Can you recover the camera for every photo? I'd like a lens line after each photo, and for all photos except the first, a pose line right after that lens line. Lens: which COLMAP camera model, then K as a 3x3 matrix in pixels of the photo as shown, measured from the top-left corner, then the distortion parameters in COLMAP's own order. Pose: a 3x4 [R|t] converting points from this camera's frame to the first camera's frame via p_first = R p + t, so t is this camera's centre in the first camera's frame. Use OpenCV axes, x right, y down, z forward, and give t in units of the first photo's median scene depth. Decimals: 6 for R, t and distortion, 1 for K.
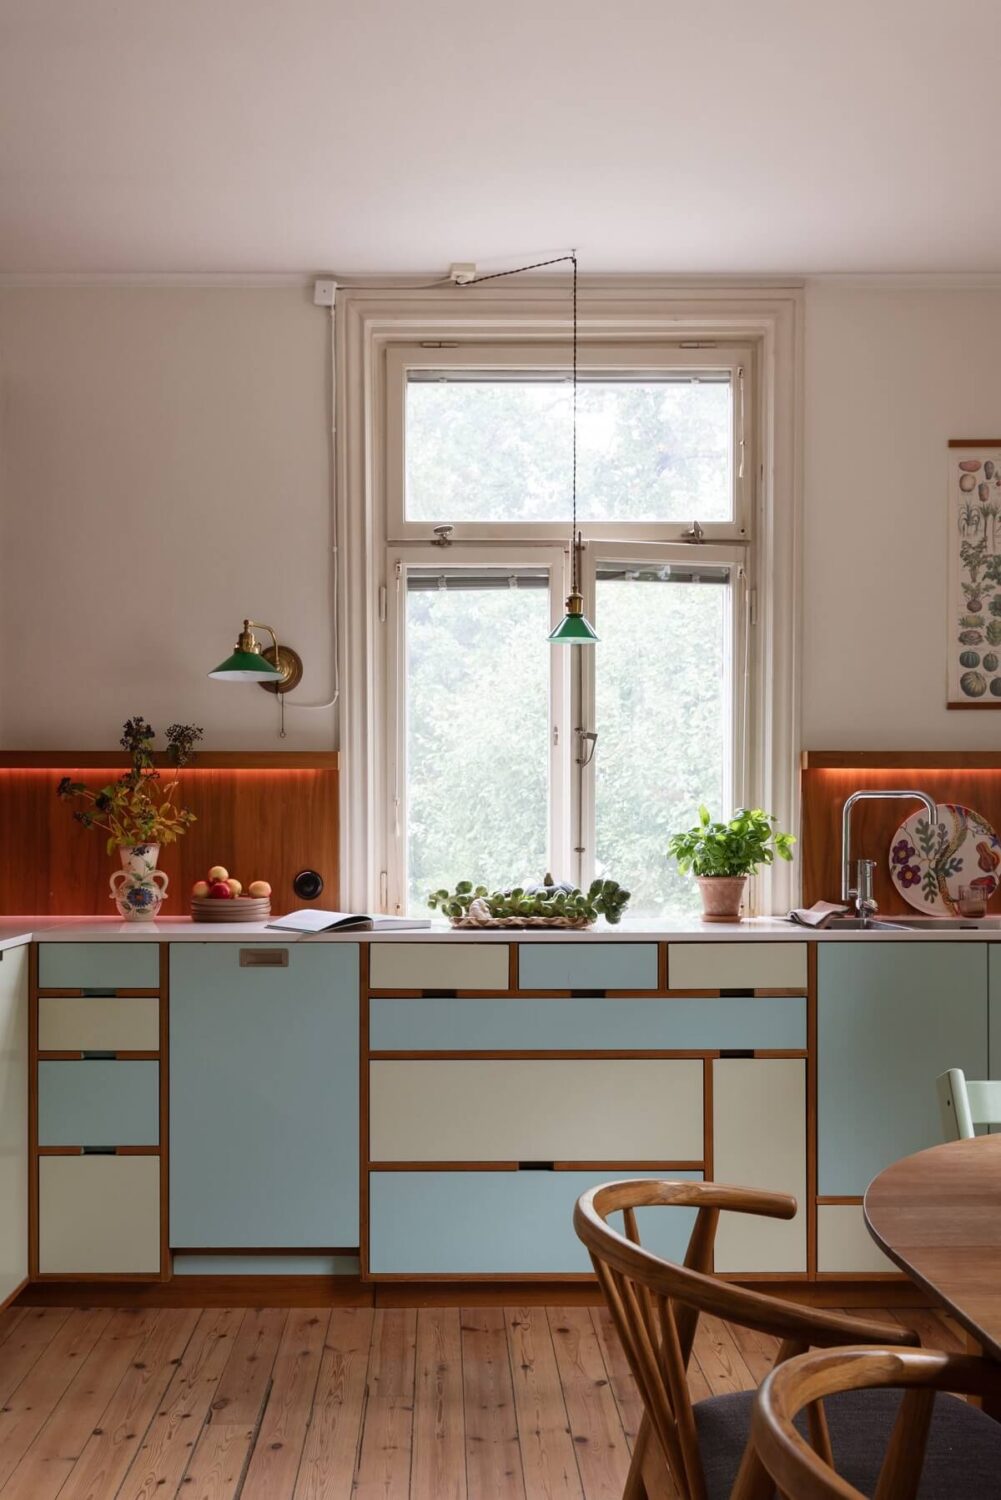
lens RADIAL K [[1445.4, 0, 428.6], [0, 1445.4, 844.9], [0, 0, 1]] dist [0.017766, 0.000000]
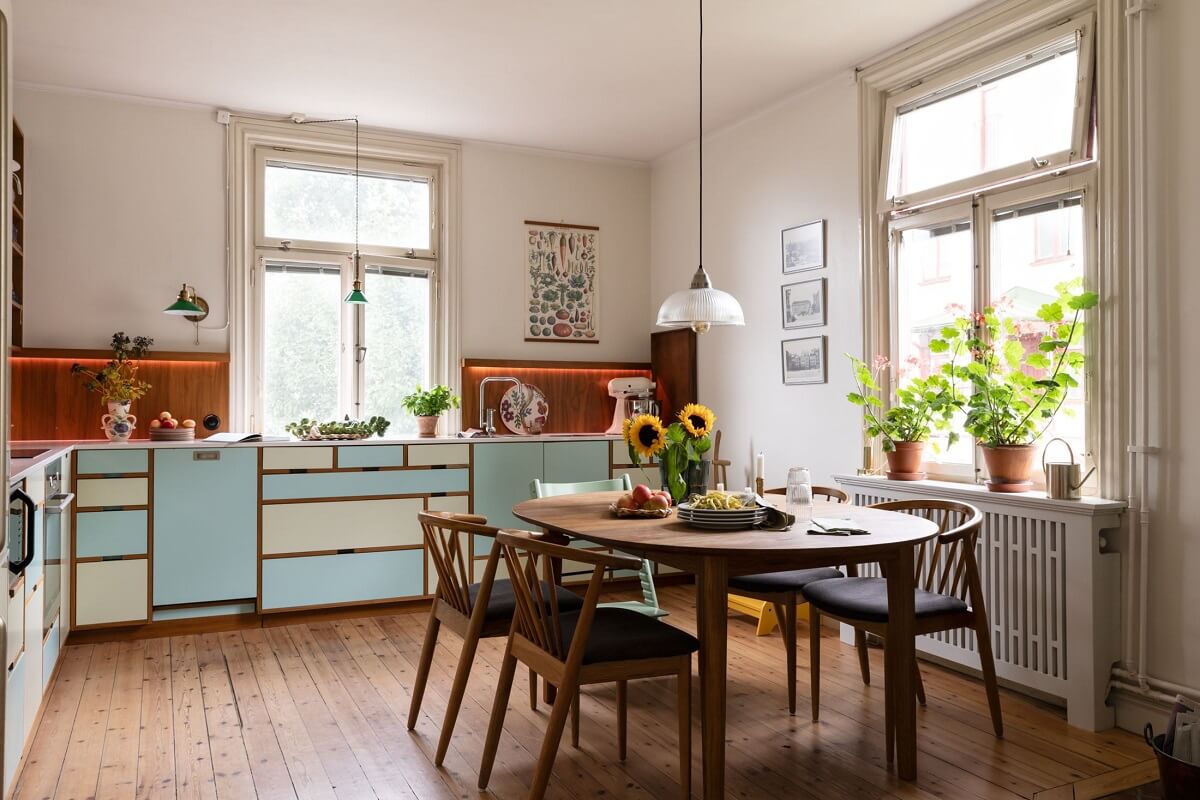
lens RADIAL K [[941.6, 0, 599.6], [0, 941.6, 399.0], [0, 0, 1]] dist [0.014512, 0.004255]
pose [[0.904007, 0.004690, 0.427491, -0.160068], [0.004274, 0.999791, -0.020006, 0.025122], [-0.427495, 0.019913, 0.903798, -0.362934]]
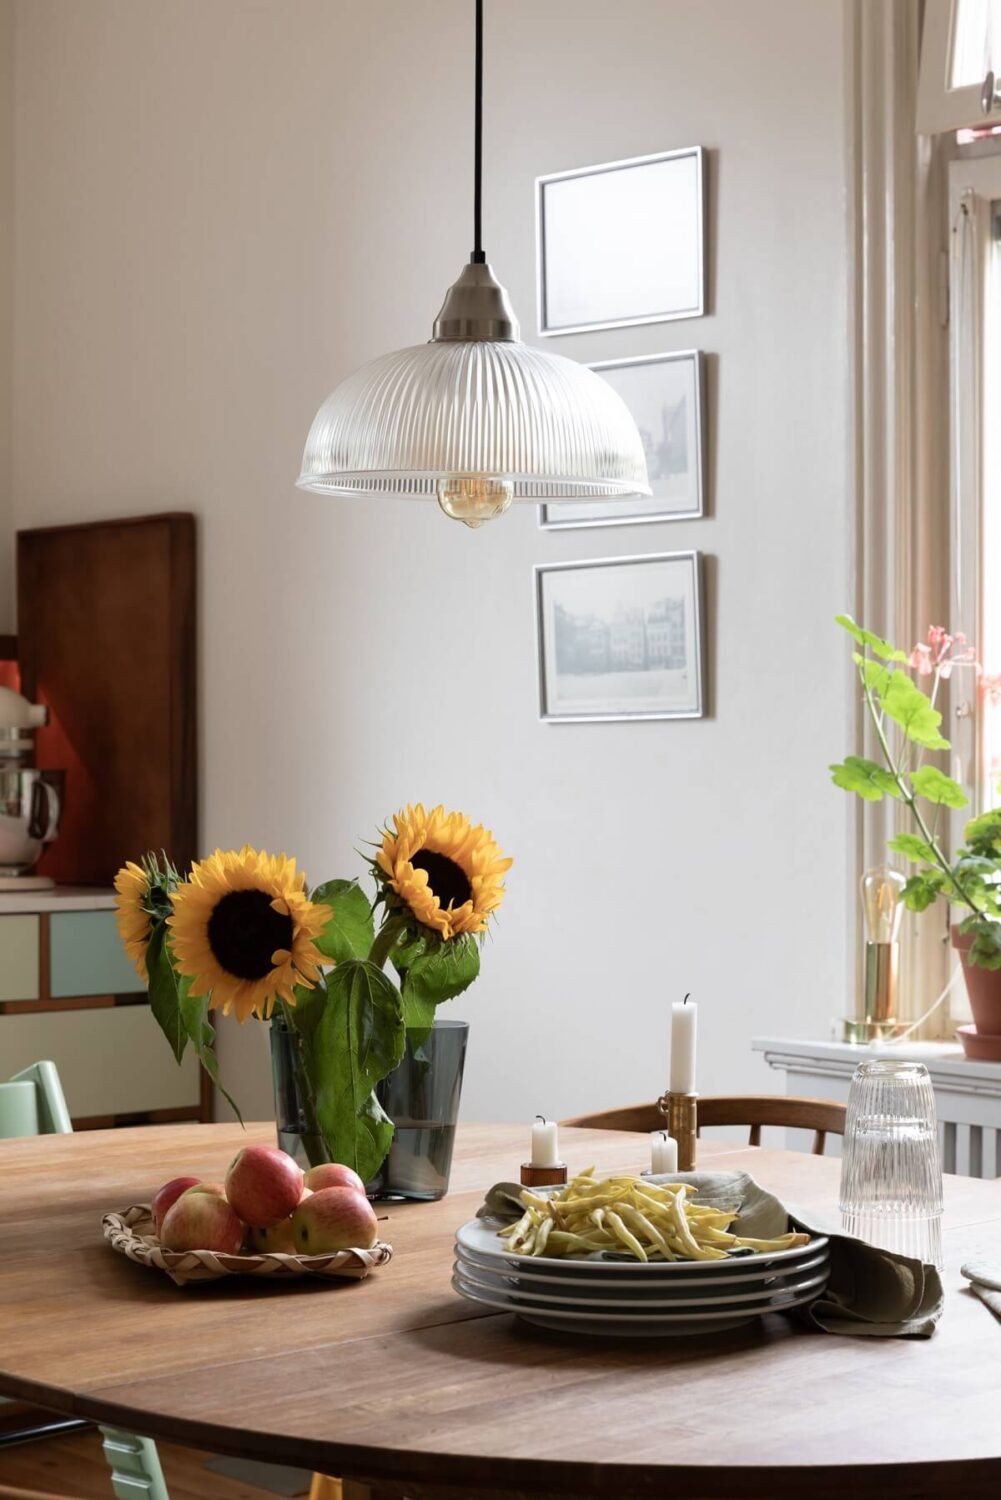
lens RADIAL K [[2827.9, 0, 499.9], [0, 2827.9, 754.7], [0, 0, 1]] dist [-0.031920, 0.000000]
pose [[0.737813, 0.009384, 0.674940, -0.139697], [0.002427, 0.999860, -0.016554, 0.012075], [-0.675001, 0.013852, 0.737687, -0.114080]]
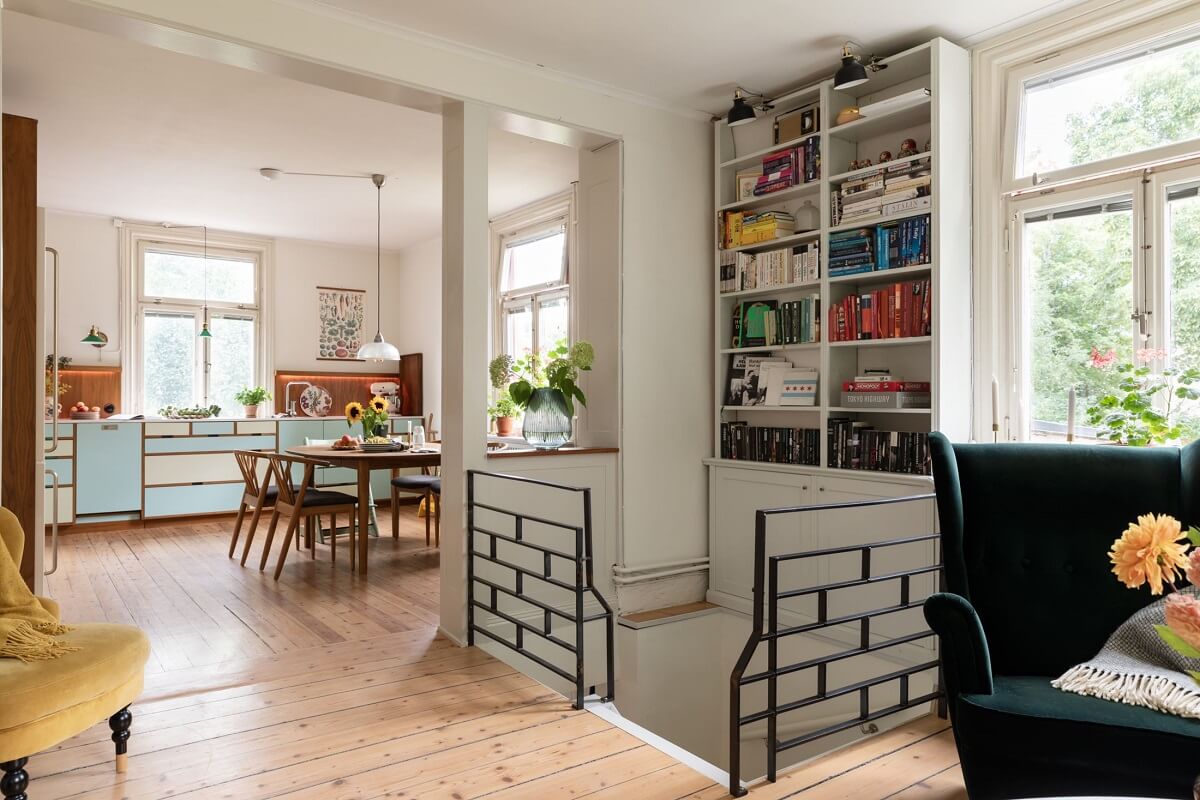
lens RADIAL K [[807.2, 0, 604.7], [0, 807.2, 399.1], [0, 0, 1]] dist [0.012665, -0.006333]
pose [[0.803591, 0.004751, 0.595163, -0.278072], [0.005825, 0.999857, -0.015846, 0.042666], [-0.595153, 0.016201, 0.803449, -1.099908]]
